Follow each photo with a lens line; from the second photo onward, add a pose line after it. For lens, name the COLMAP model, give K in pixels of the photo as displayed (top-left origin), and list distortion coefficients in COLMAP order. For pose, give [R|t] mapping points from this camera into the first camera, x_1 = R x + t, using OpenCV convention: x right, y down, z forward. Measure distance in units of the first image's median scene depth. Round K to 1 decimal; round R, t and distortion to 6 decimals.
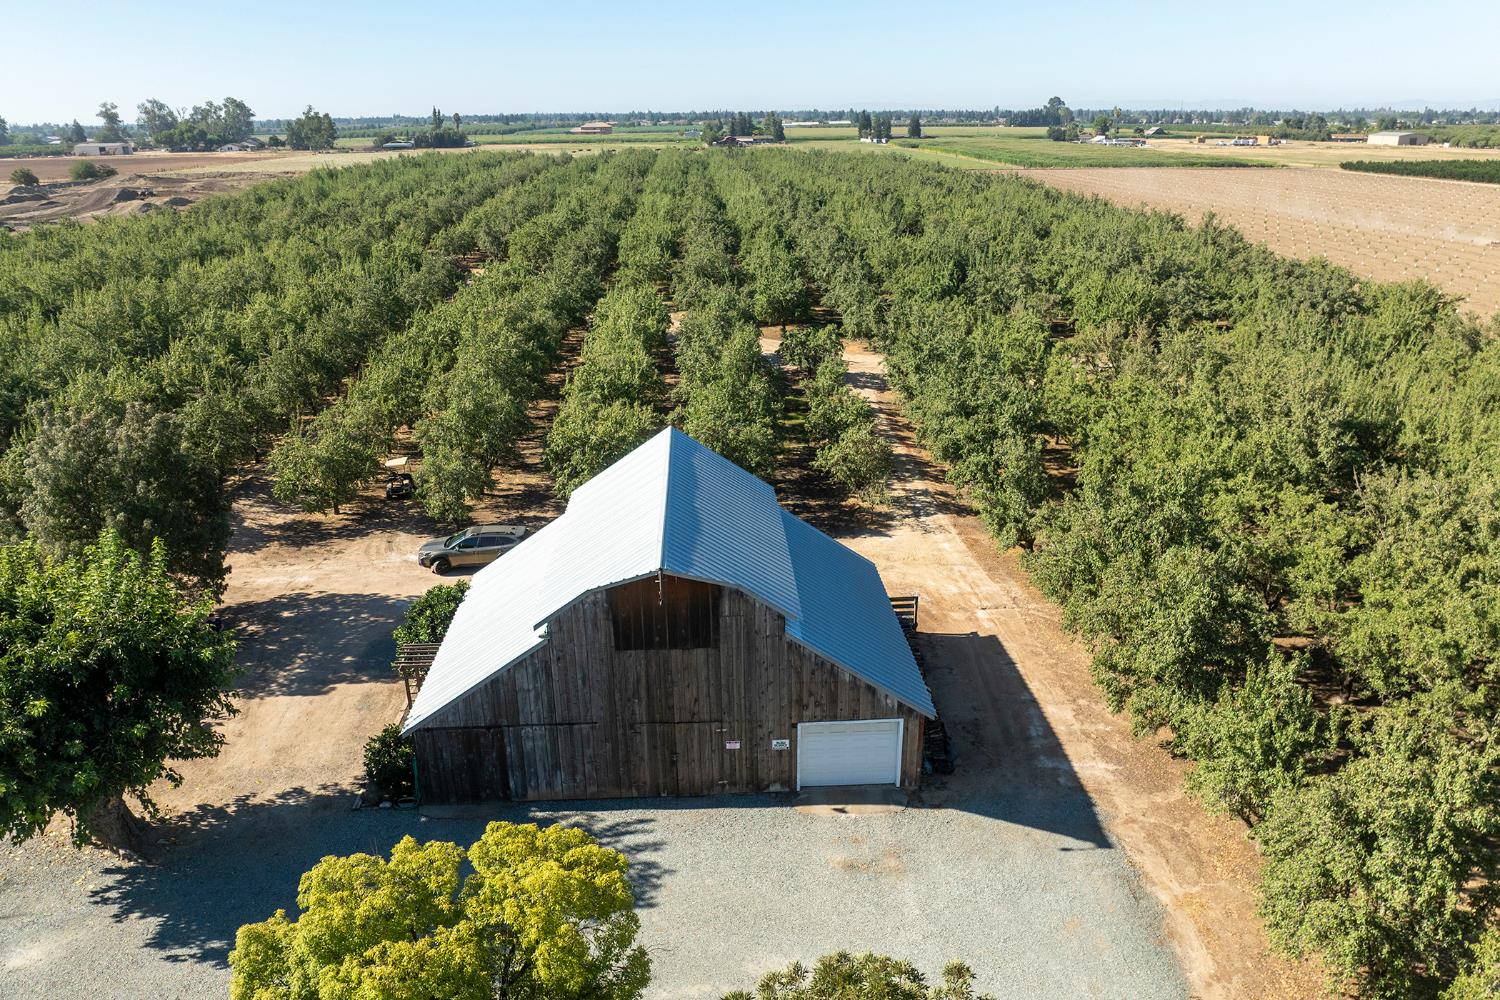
lens RADIAL K [[1059.2, 0, 741.9], [0, 1059.2, 525.2], [0, 0, 1]] dist [-0.055170, 0.026519]
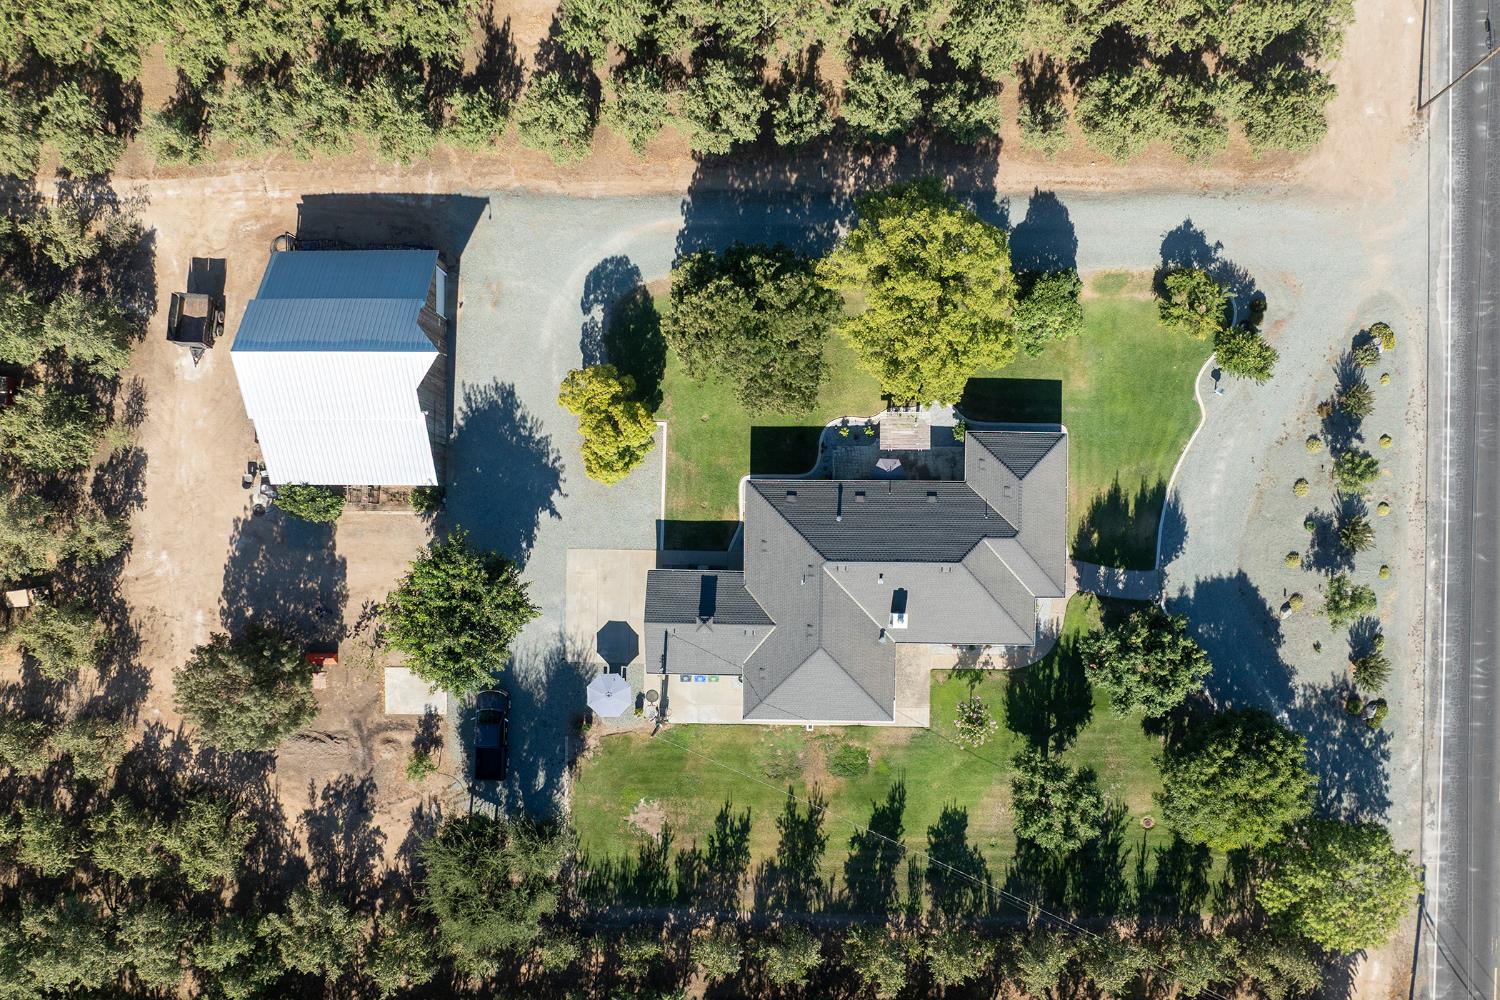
lens RADIAL K [[1059.2, 0, 741.9], [0, 1059.2, 525.2], [0, 0, 1]] dist [-0.055170, 0.026519]
pose [[0.053125, -0.998587, -0.001217, -0.017812], [0.380966, 0.019141, 0.924391, -0.080865], [-0.923062, -0.049572, 0.381444, -0.024006]]
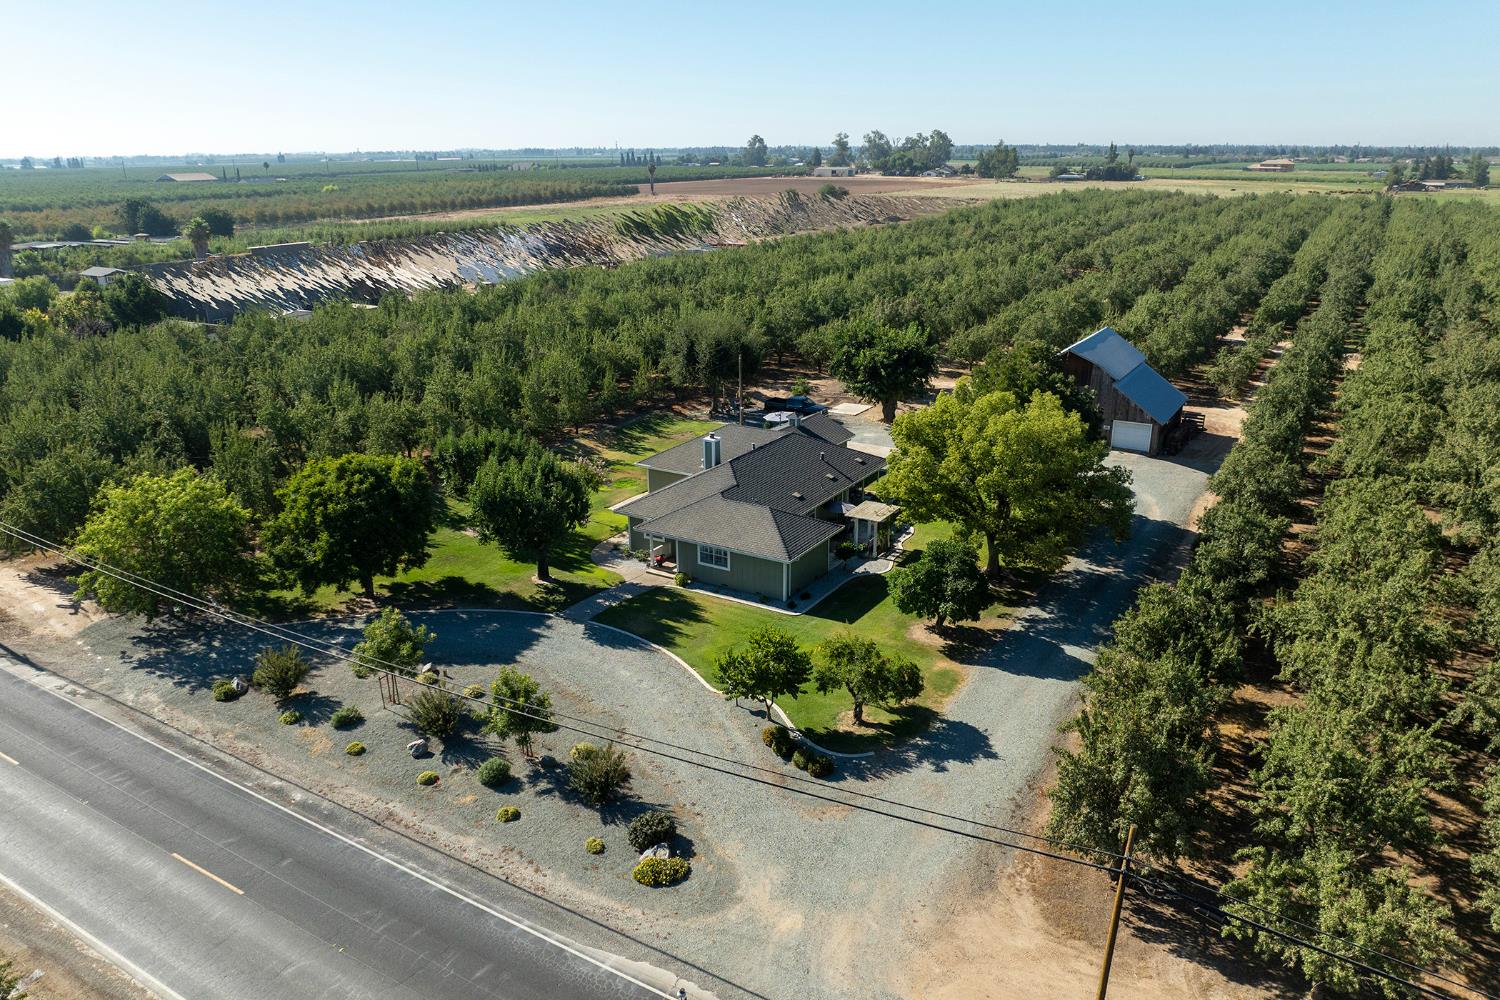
lens RADIAL K [[1059.2, 0, 741.9], [0, 1059.2, 525.2], [0, 0, 1]] dist [-0.055170, 0.026519]
pose [[0.827894, 0.192877, -0.526678, 0.038283], [-0.204581, 0.978164, 0.036633, 0.028027], [0.522243, 0.077420, 0.849275, -0.094963]]
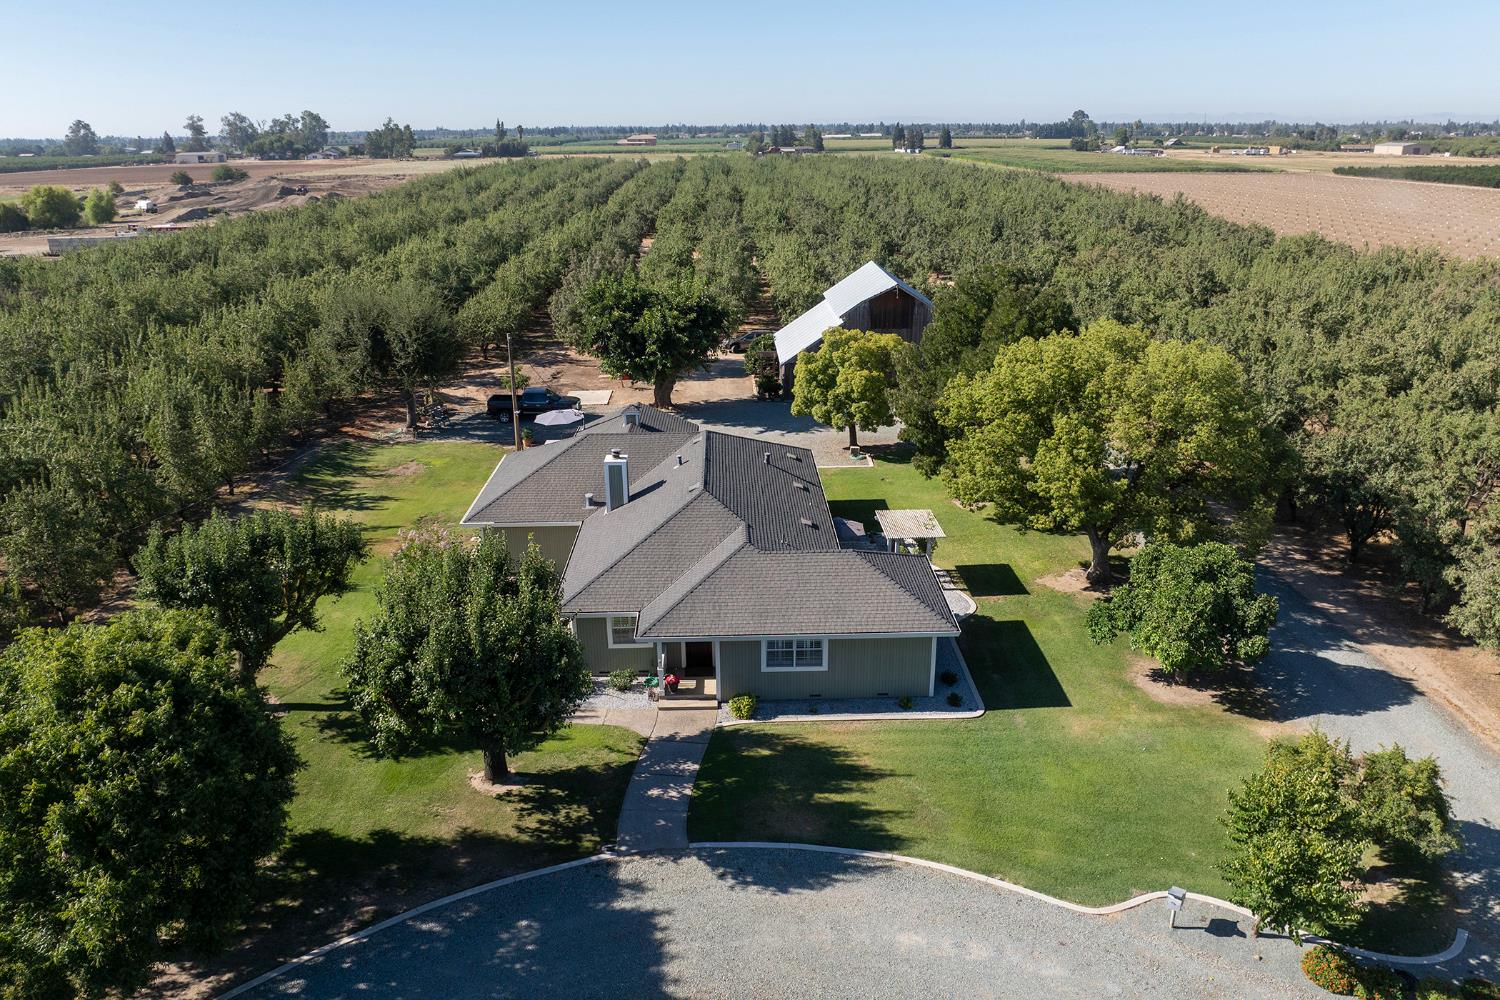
lens RADIAL K [[1059.3, 0, 741.6], [0, 1059.3, 501.8], [0, 0, 1]] dist [-0.054065, 0.024763]
pose [[0.999692, 0.007394, -0.023697, -0.017107], [-0.008133, 0.999479, -0.031238, 0.028668], [0.023454, 0.031421, 0.999231, -0.069530]]
